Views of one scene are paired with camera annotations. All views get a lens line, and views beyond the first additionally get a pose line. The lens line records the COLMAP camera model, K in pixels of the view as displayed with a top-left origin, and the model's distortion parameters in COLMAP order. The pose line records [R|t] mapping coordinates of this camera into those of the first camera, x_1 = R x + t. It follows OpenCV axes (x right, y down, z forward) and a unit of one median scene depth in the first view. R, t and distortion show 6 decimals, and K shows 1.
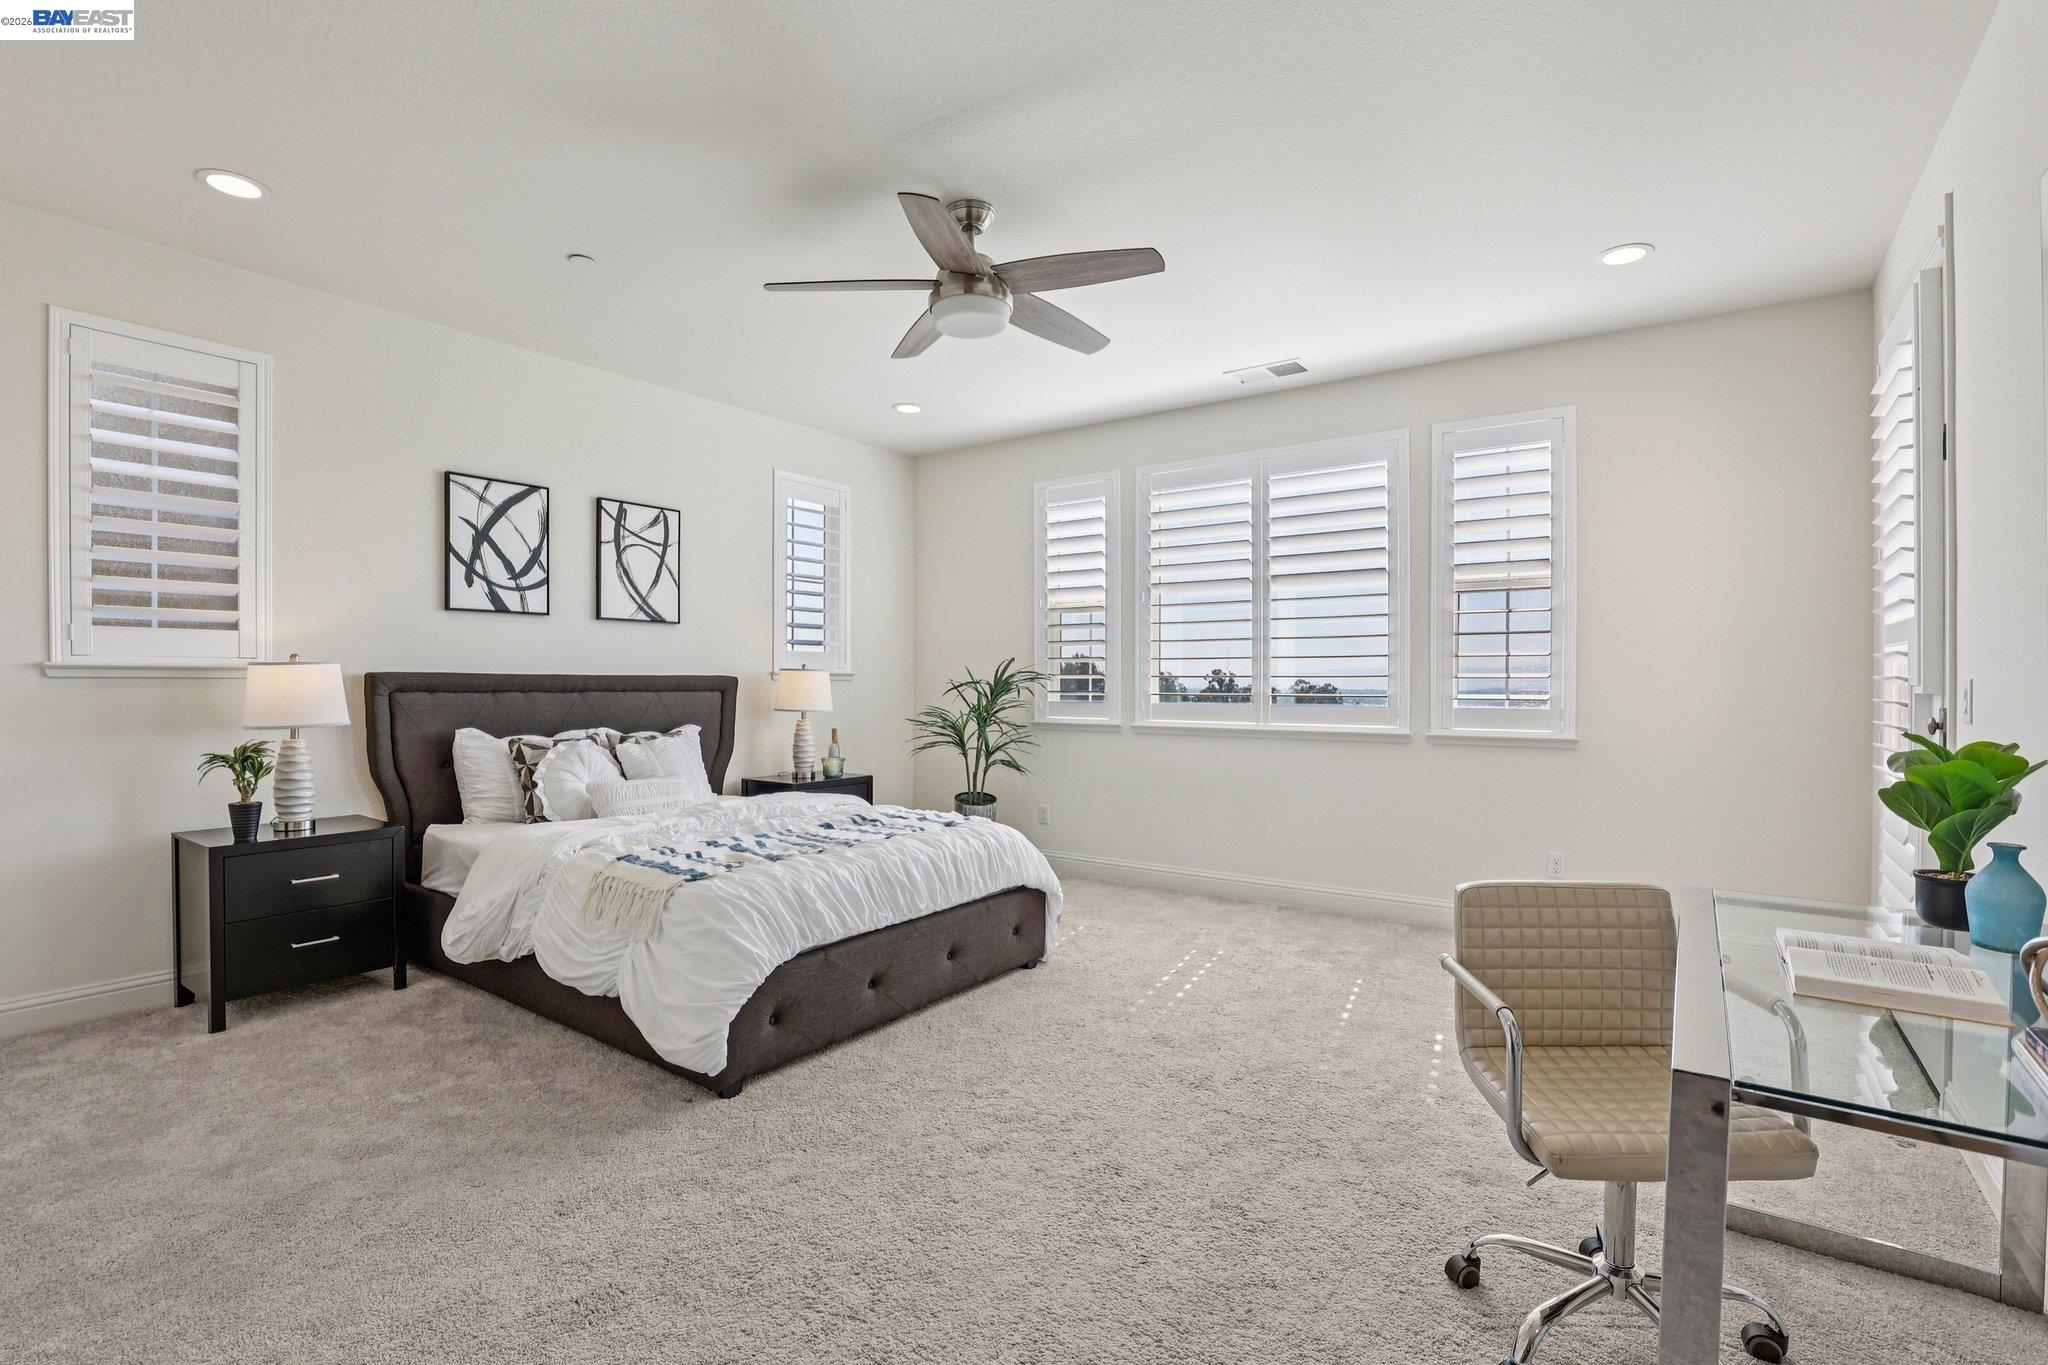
lens RADIAL K [[946.7, 0, 1028.6], [0, 946.7, 679.0], [0, 0, 1]] dist [-0.004504, 0.000326]
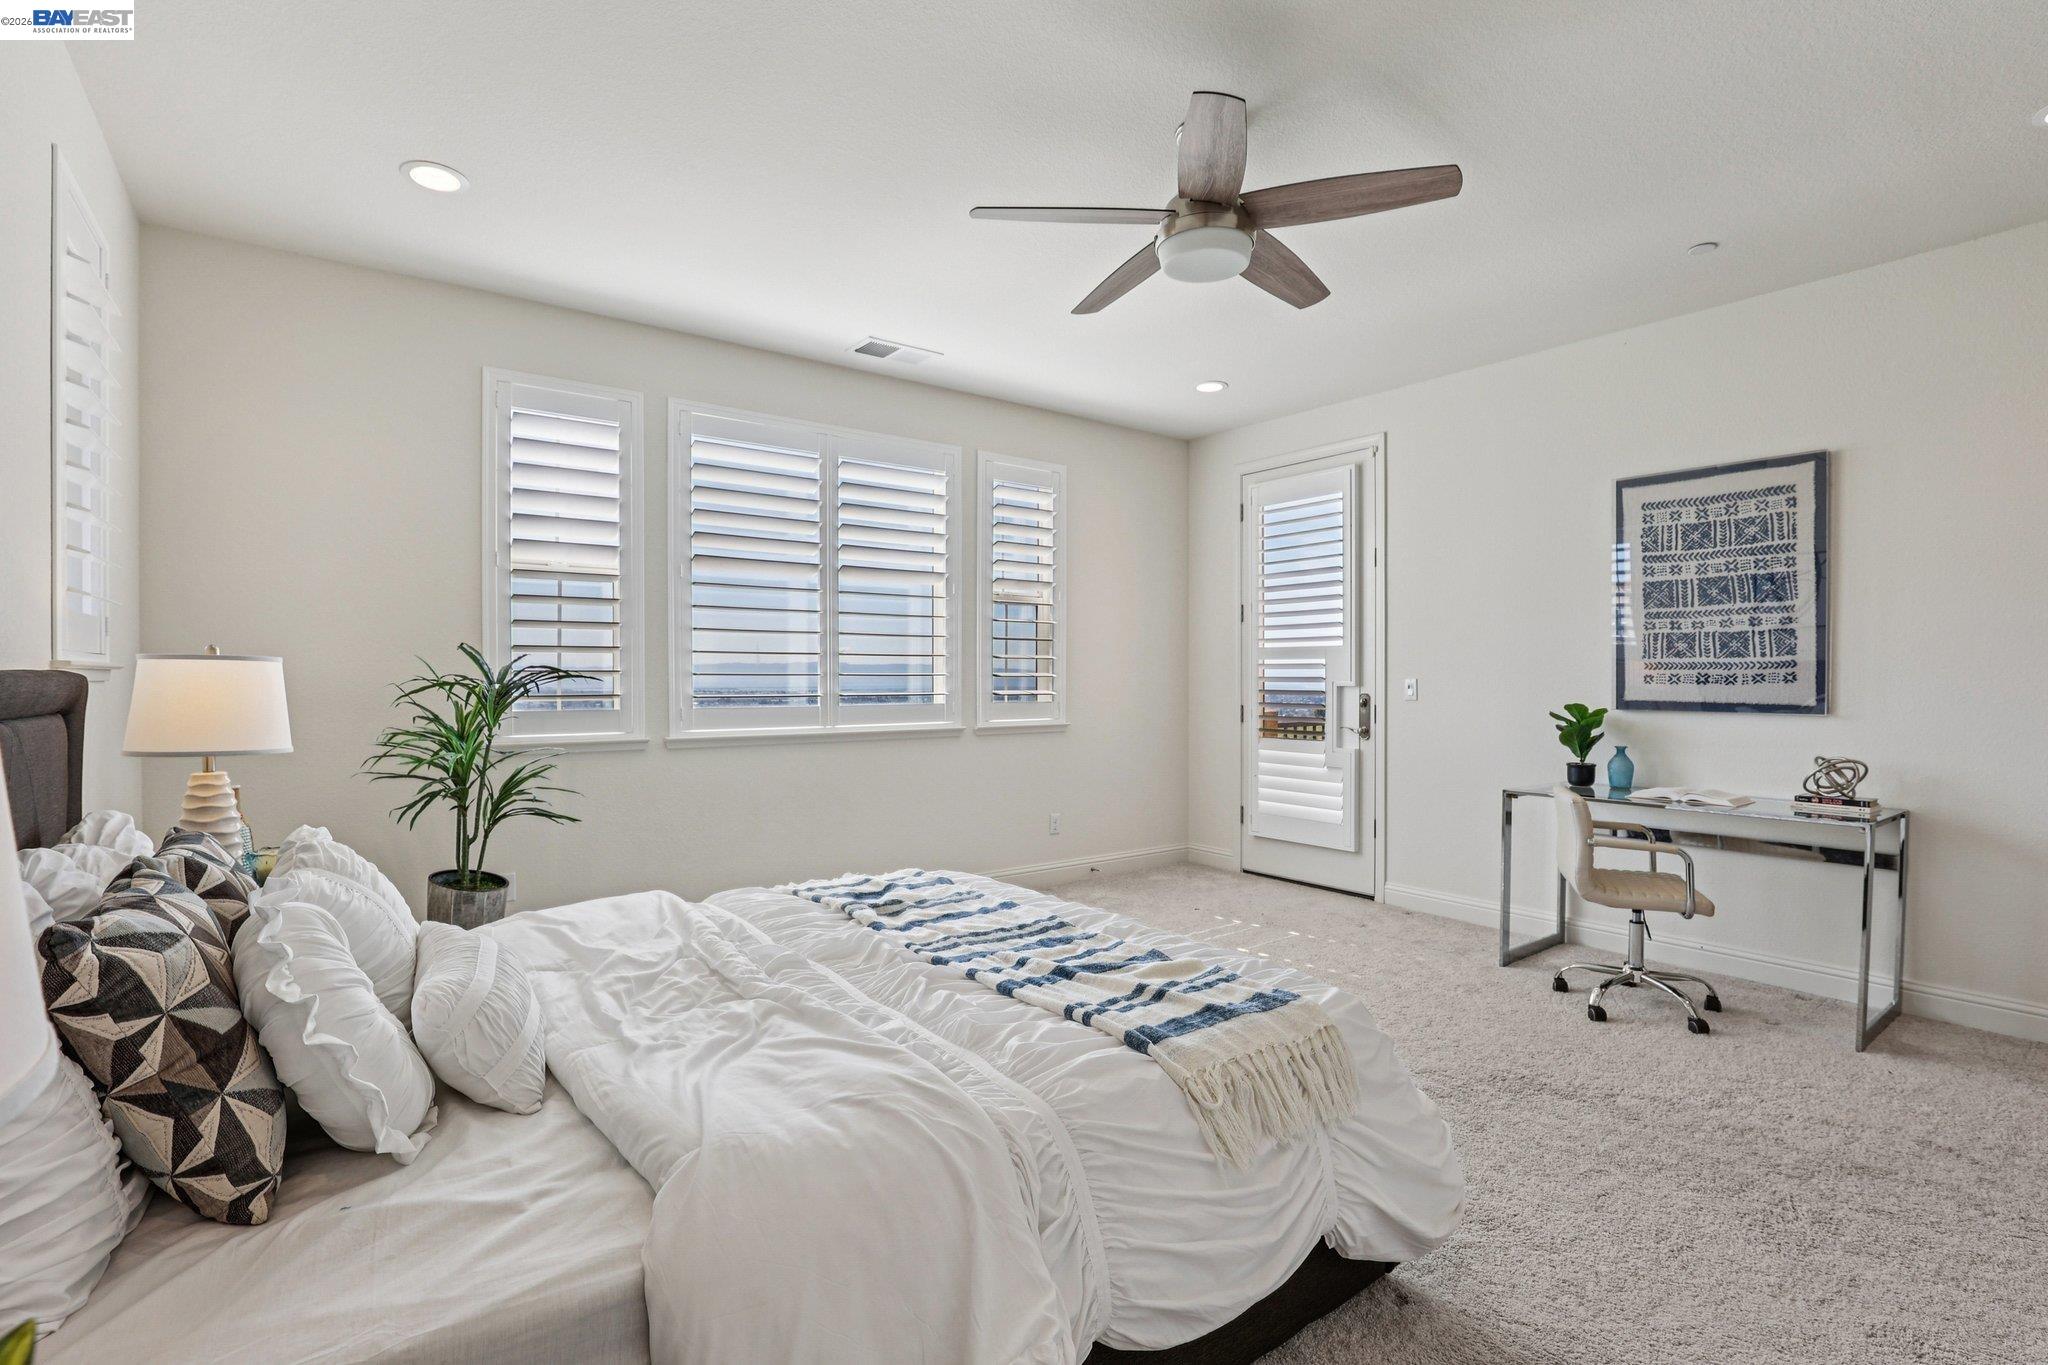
lens RADIAL K [[946.7, 0, 1021.5], [0, 946.7, 686.3], [0, 0, 1]] dist [-0.004504, 0.000326]
pose [[0.305985, -0.006129, 0.952017, -0.560539], [0.006252, 0.999971, 0.004428, 0.005317], [-0.952016, 0.004597, 0.306015, 0.548952]]
